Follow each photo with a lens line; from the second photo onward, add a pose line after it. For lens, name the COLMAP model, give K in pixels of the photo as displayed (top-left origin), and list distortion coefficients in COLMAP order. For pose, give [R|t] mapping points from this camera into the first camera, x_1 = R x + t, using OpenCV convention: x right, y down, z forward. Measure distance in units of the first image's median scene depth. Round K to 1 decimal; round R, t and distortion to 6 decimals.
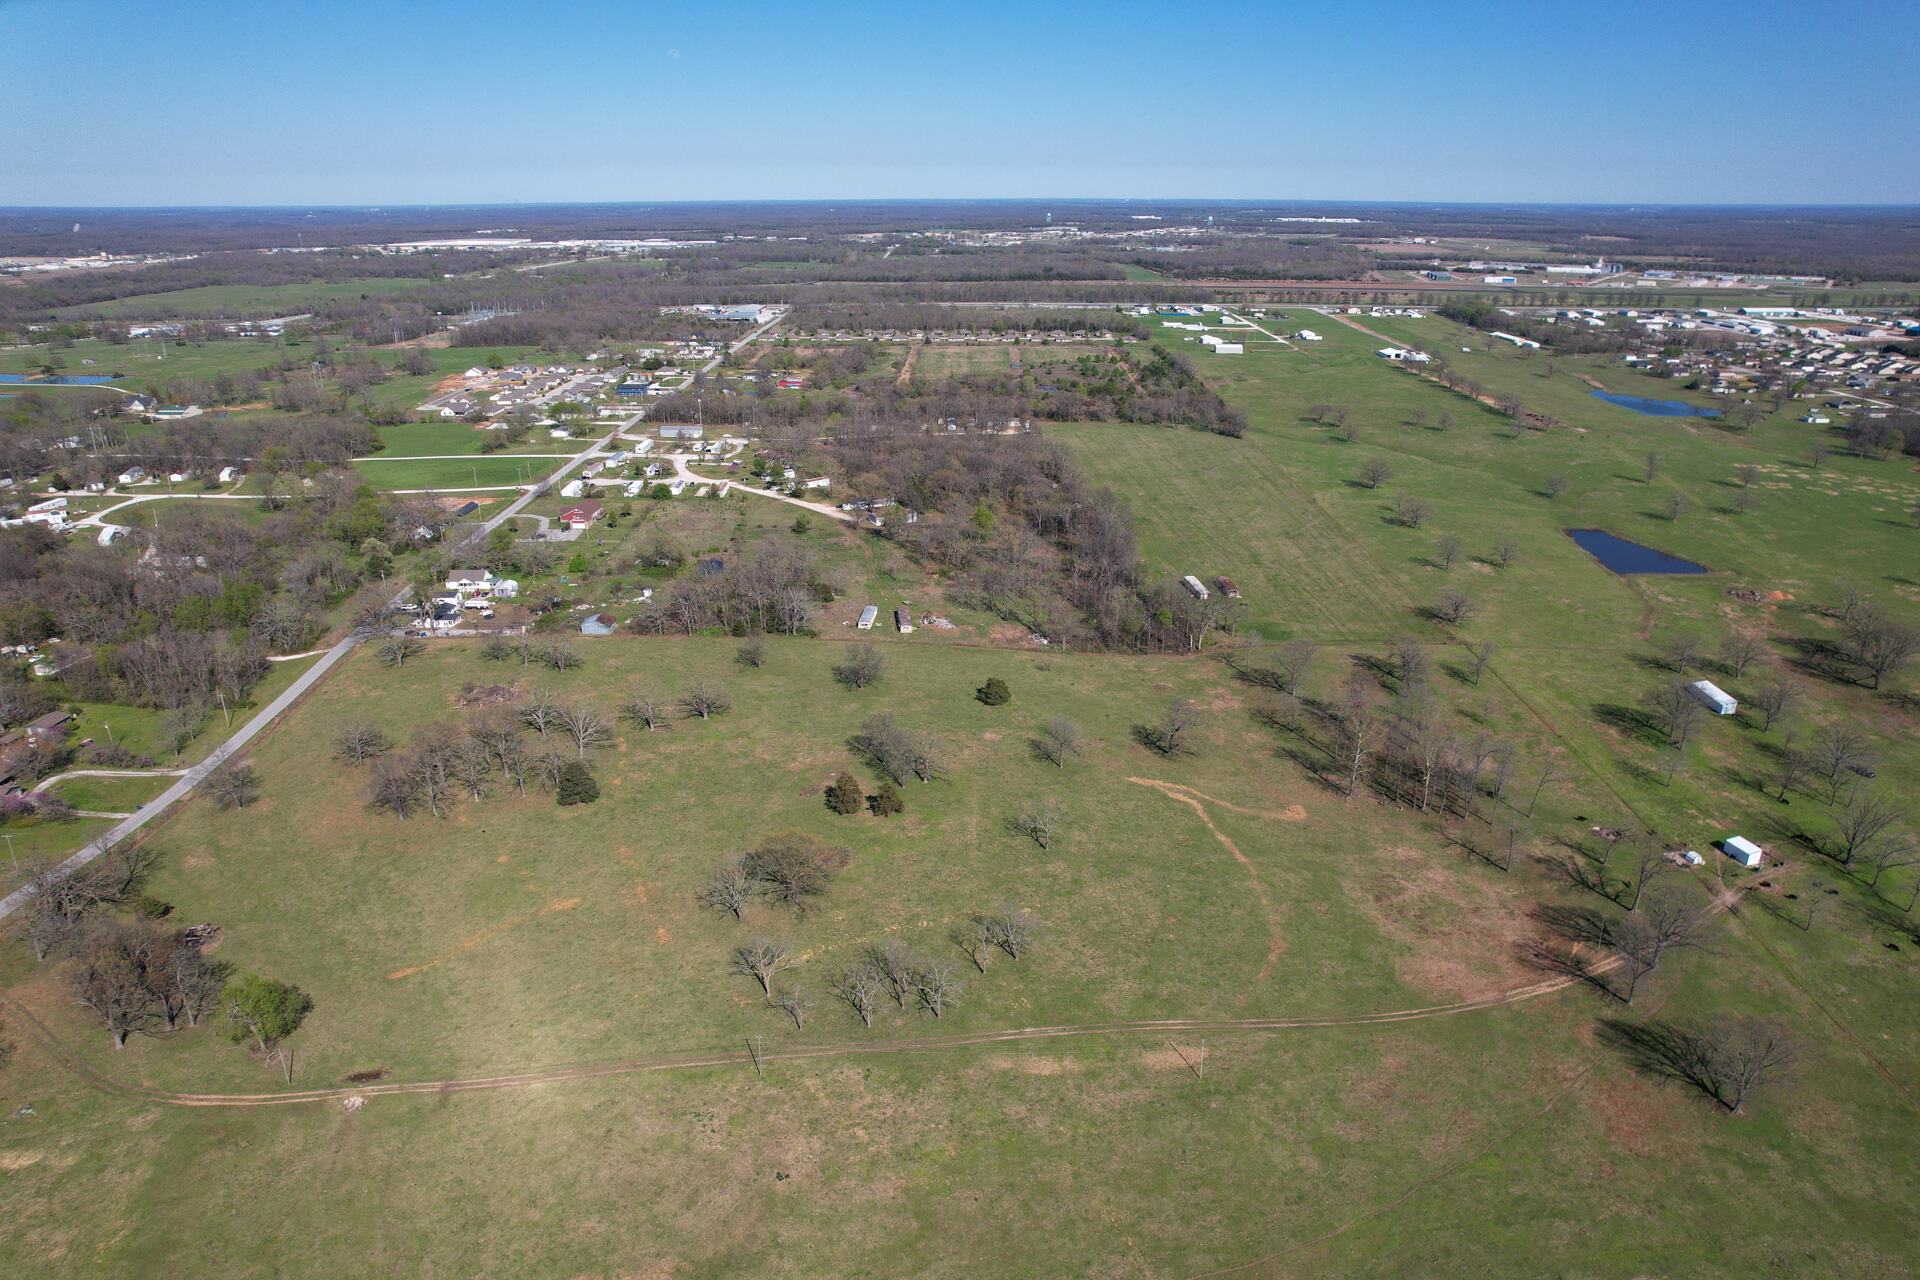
lens RADIAL K [[1242.3, 0, 964.7], [0, 1242.3, 655.7], [0, 0, 1]] dist [-0.082464, 0.076228]
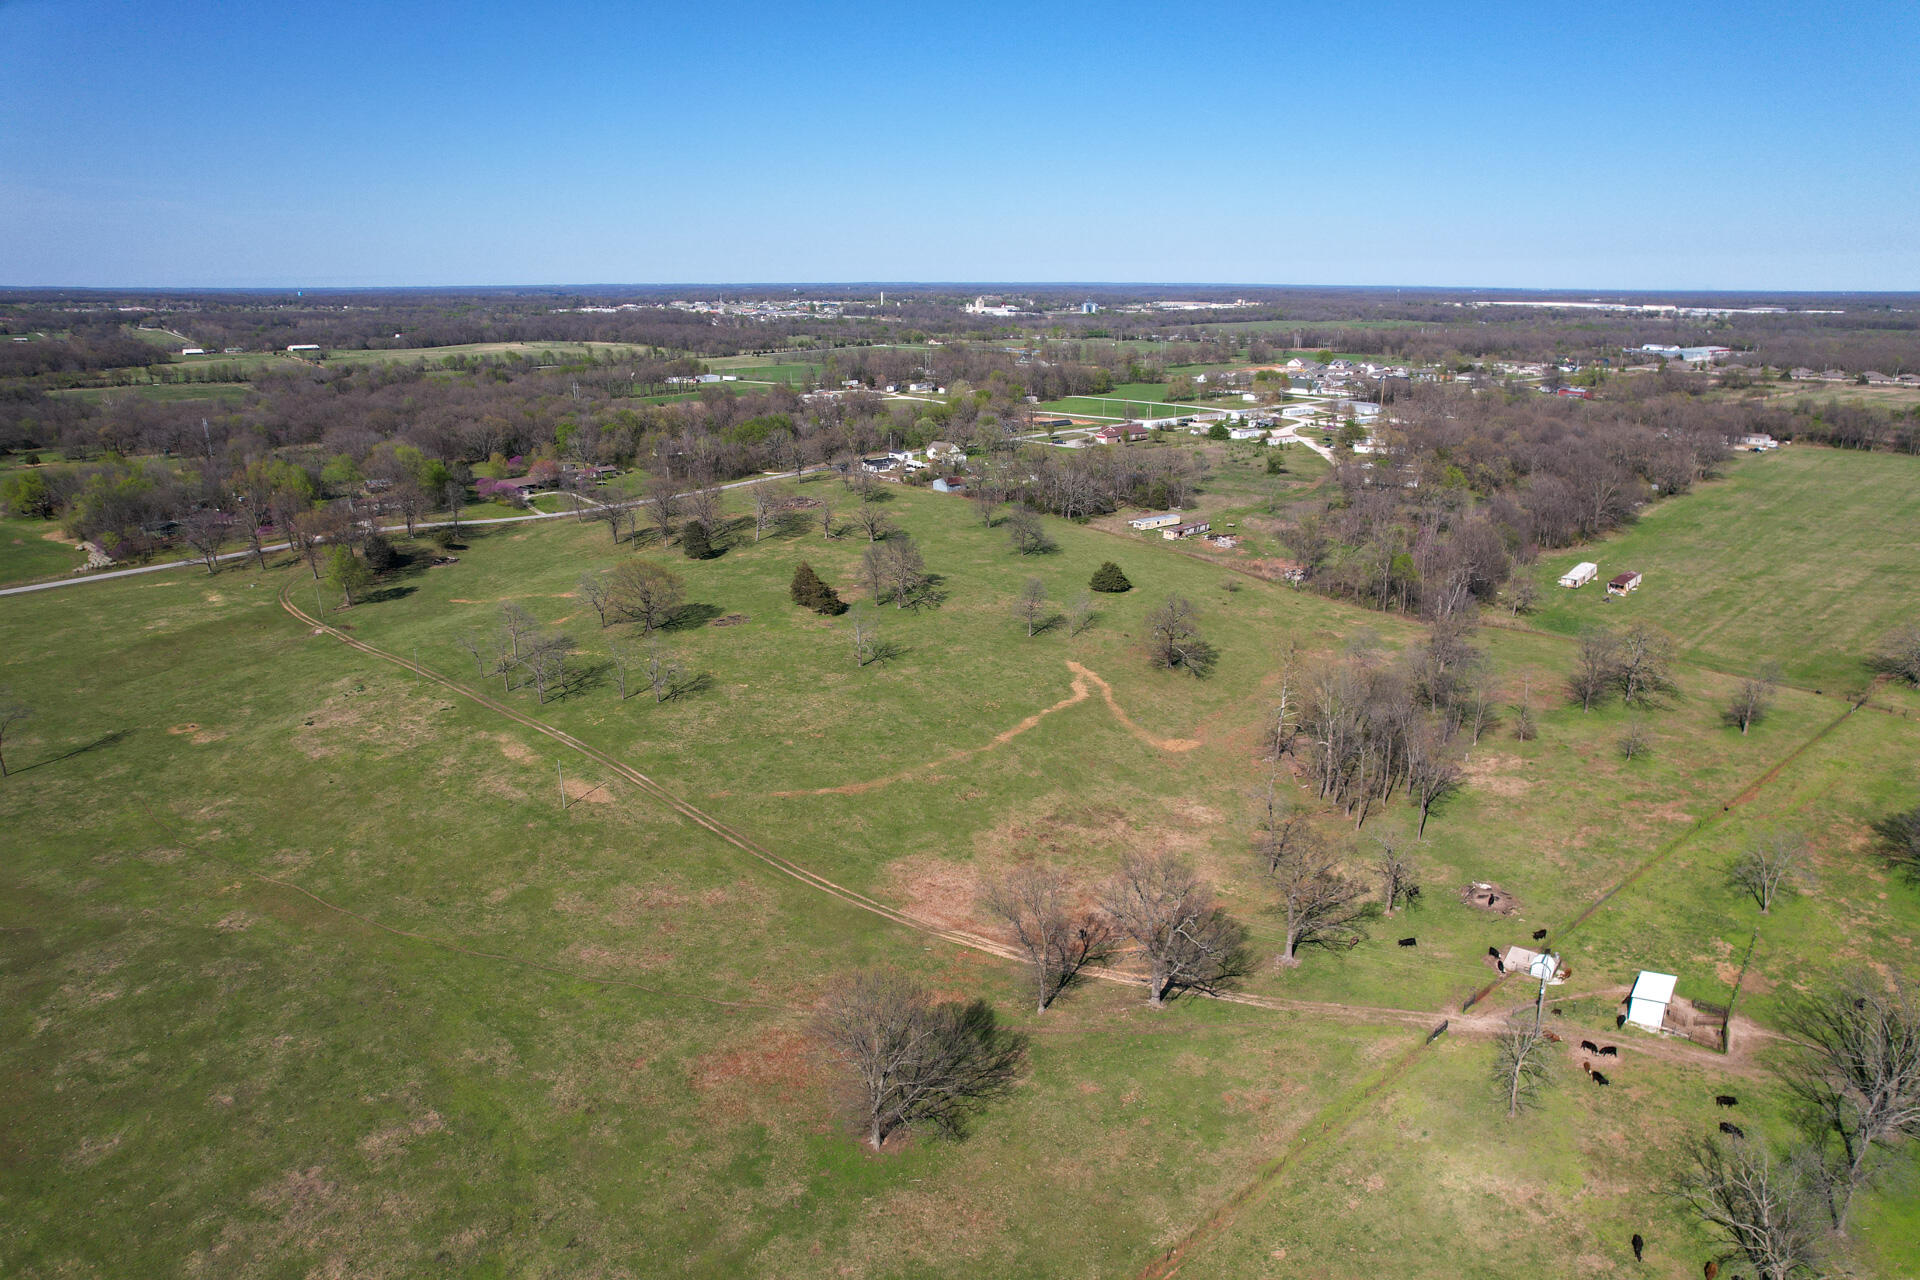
lens RADIAL K [[1242.3, 0, 951.4], [0, 1242.3, 632.3], [0, 0, 1]] dist [-0.082464, 0.076228]
pose [[0.637923, 0.217672, -0.738697, 0.636794], [-0.277226, 0.959823, 0.043426, 0.061181], [0.718471, 0.177084, 0.672637, 0.352563]]
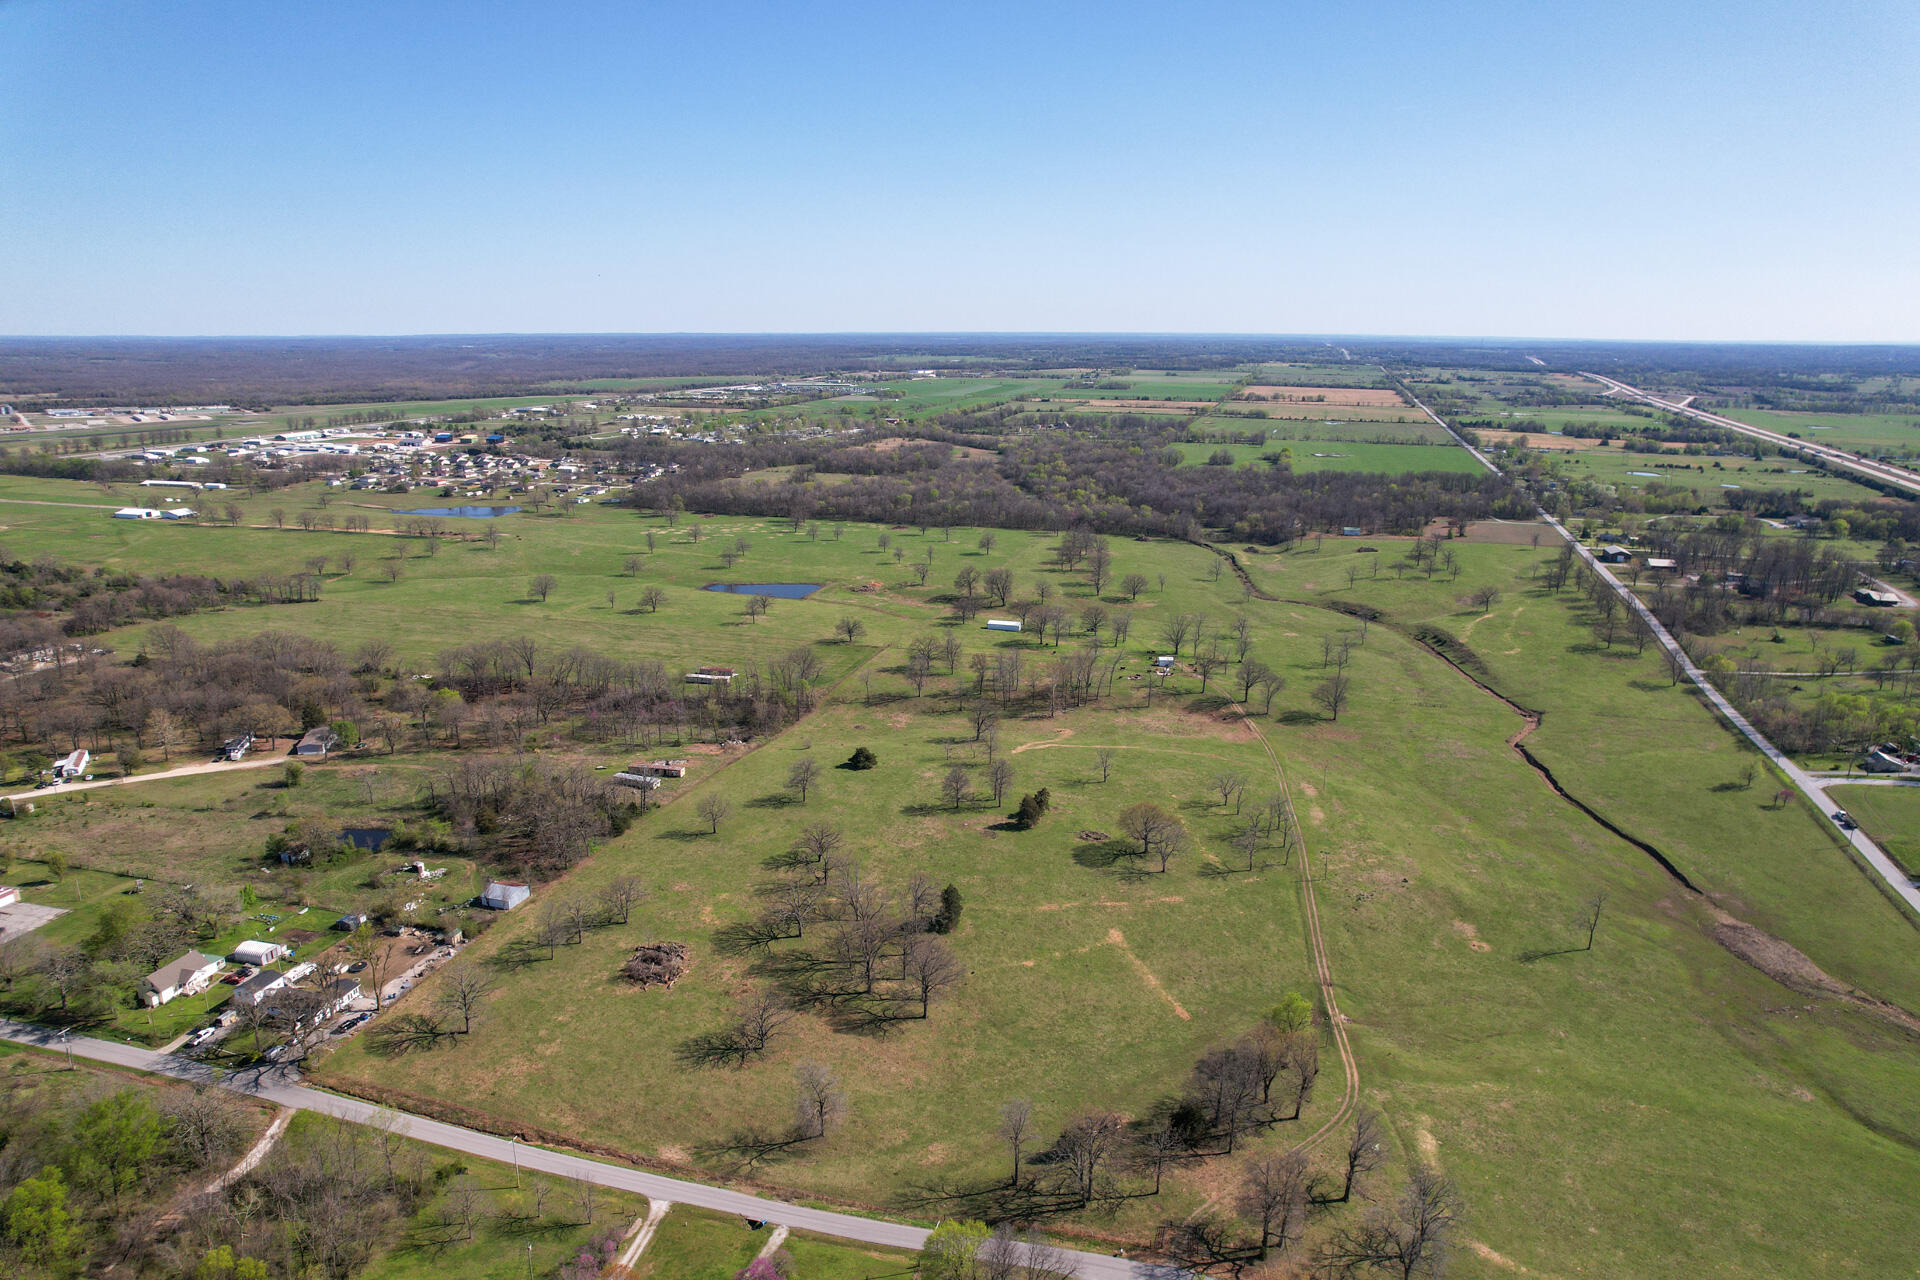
lens RADIAL K [[1242.3, 0, 971.6], [0, 1242.3, 639.7], [0, 0, 1]] dist [-0.082464, 0.076228]
pose [[0.253734, -0.238878, 0.937313, -1.111920], [0.339623, 0.929332, 0.144907, -0.230230], [-0.905691, 0.281565, 0.316932, 0.505880]]
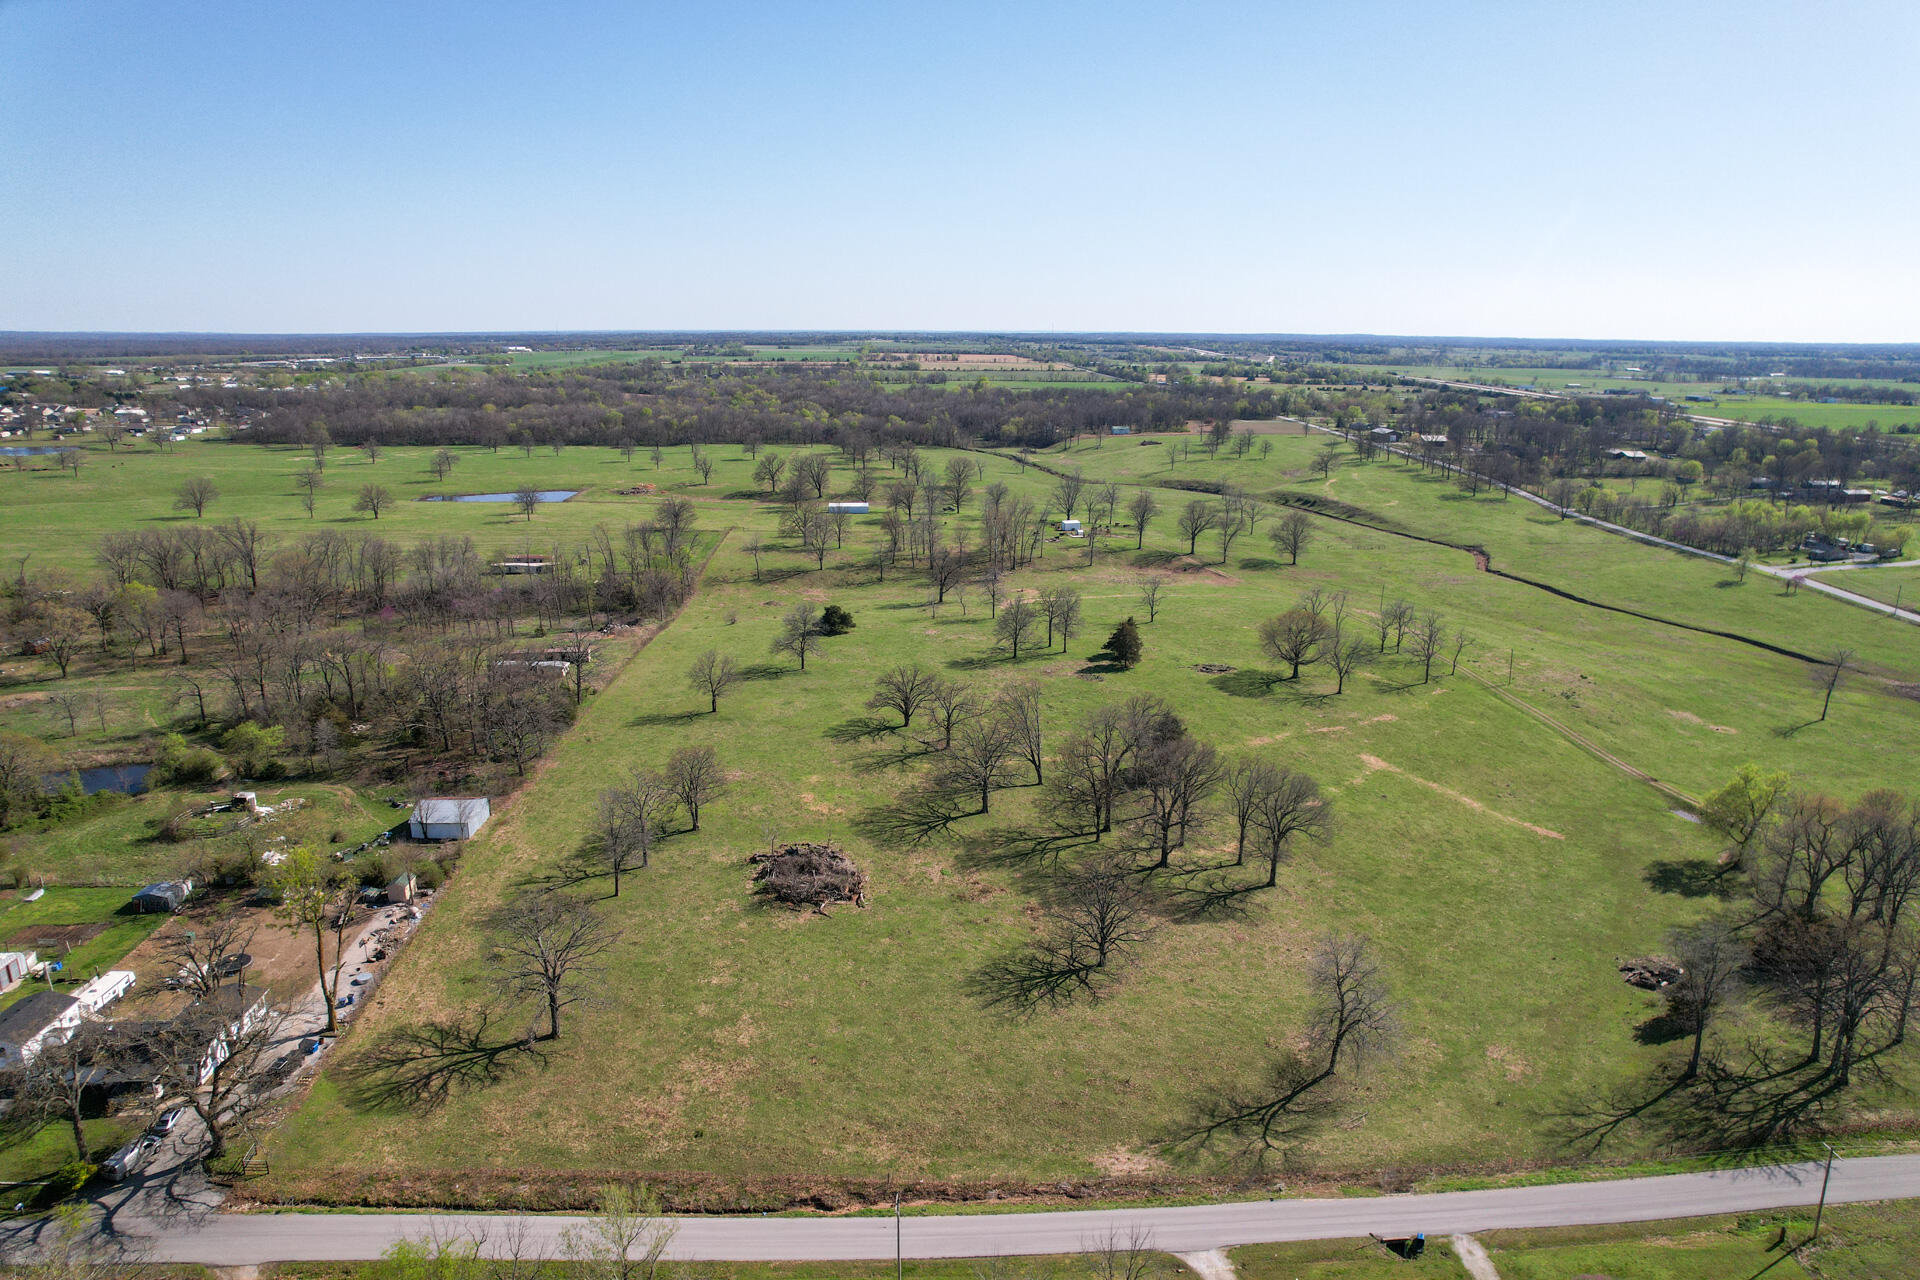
lens RADIAL K [[1242.3, 0, 972.0], [0, 1242.3, 627.6], [0, 0, 1]] dist [-0.082464, 0.076228]
pose [[-0.086069, -0.235182, 0.968133, -0.876138], [0.347581, 0.903595, 0.250405, -0.160449], [-0.933691, 0.358056, 0.003974, 0.948694]]
